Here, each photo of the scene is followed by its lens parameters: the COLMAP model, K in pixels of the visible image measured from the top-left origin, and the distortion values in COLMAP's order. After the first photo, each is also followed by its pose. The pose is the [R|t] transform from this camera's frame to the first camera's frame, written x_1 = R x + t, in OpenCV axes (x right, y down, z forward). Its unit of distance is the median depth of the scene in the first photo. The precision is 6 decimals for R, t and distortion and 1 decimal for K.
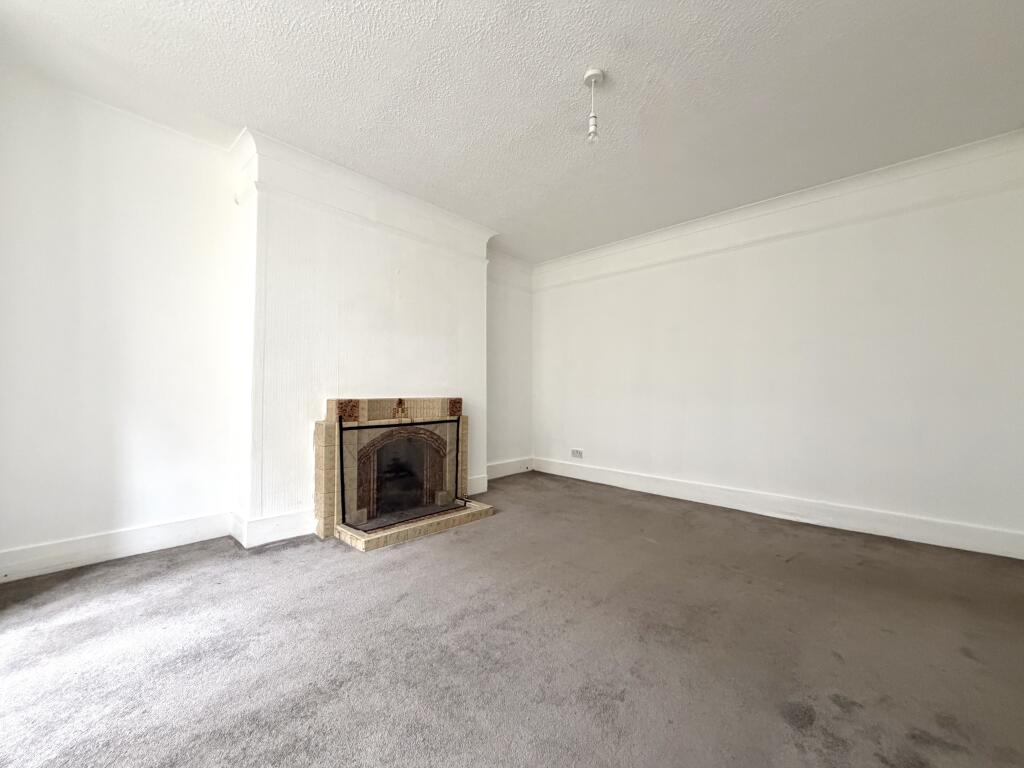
lens RADIAL K [[405.9, 0, 512.0], [0, 405.9, 384.0], [0, 0, 1]] dist [0.000527, 0.000110]
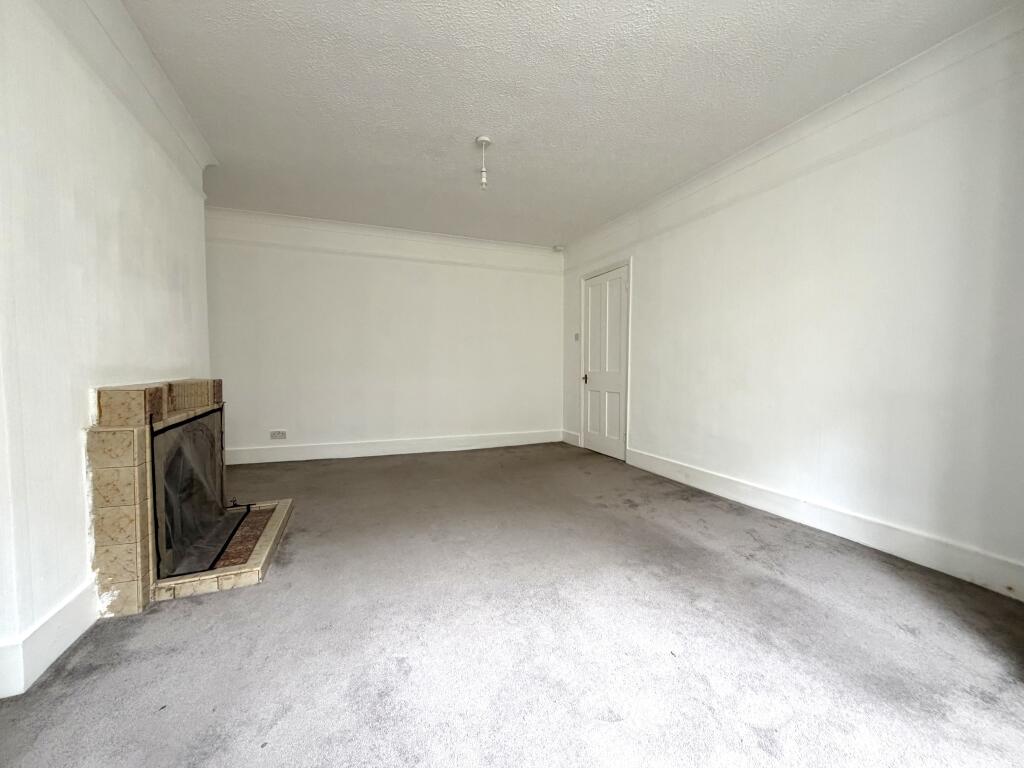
lens RADIAL K [[406.8, 0, 512.7], [0, 406.8, 381.4], [0, 0, 1]] dist [-0.000613, -0.000153]
pose [[0.411155, -0.038814, 0.910739, -0.730407], [-0.021493, 0.998403, 0.052253, -0.015892], [-0.911312, -0.041058, 0.409664, 0.224009]]
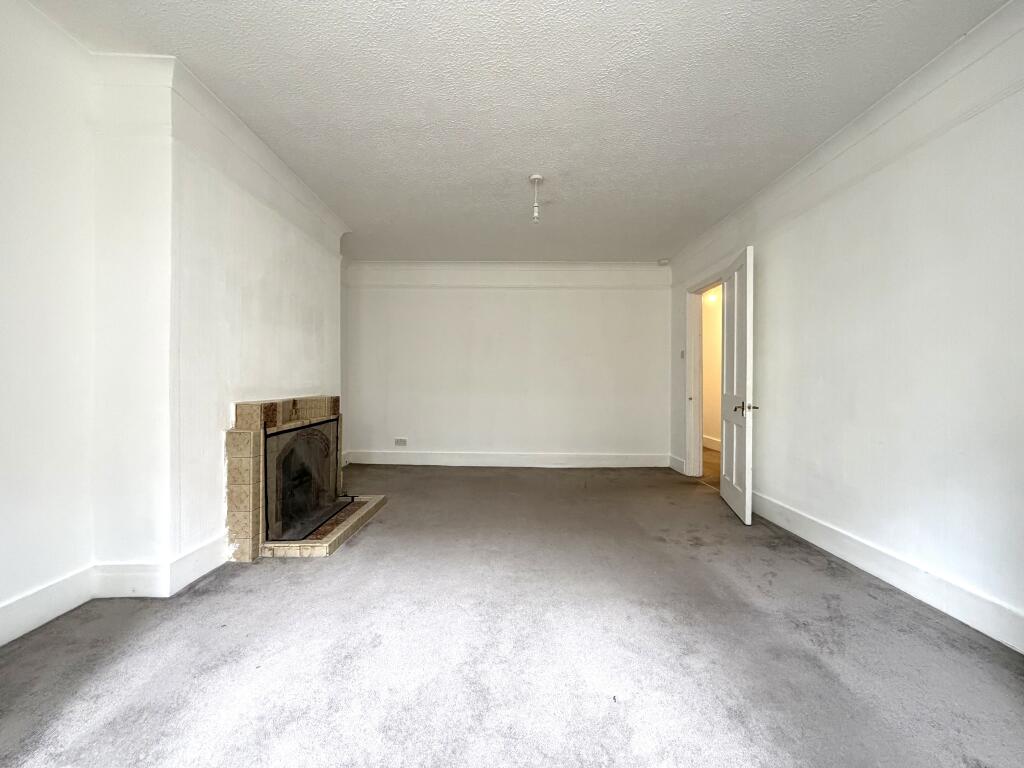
lens RADIAL K [[406.8, 0, 512.7], [0, 406.8, 381.4], [0, 0, 1]] dist [-0.000613, -0.000153]
pose [[0.722234, -0.000507, 0.691648, -0.618978], [-0.018822, 0.999615, 0.020387, -0.036278], [-0.691392, -0.027742, 0.721947, -0.015841]]
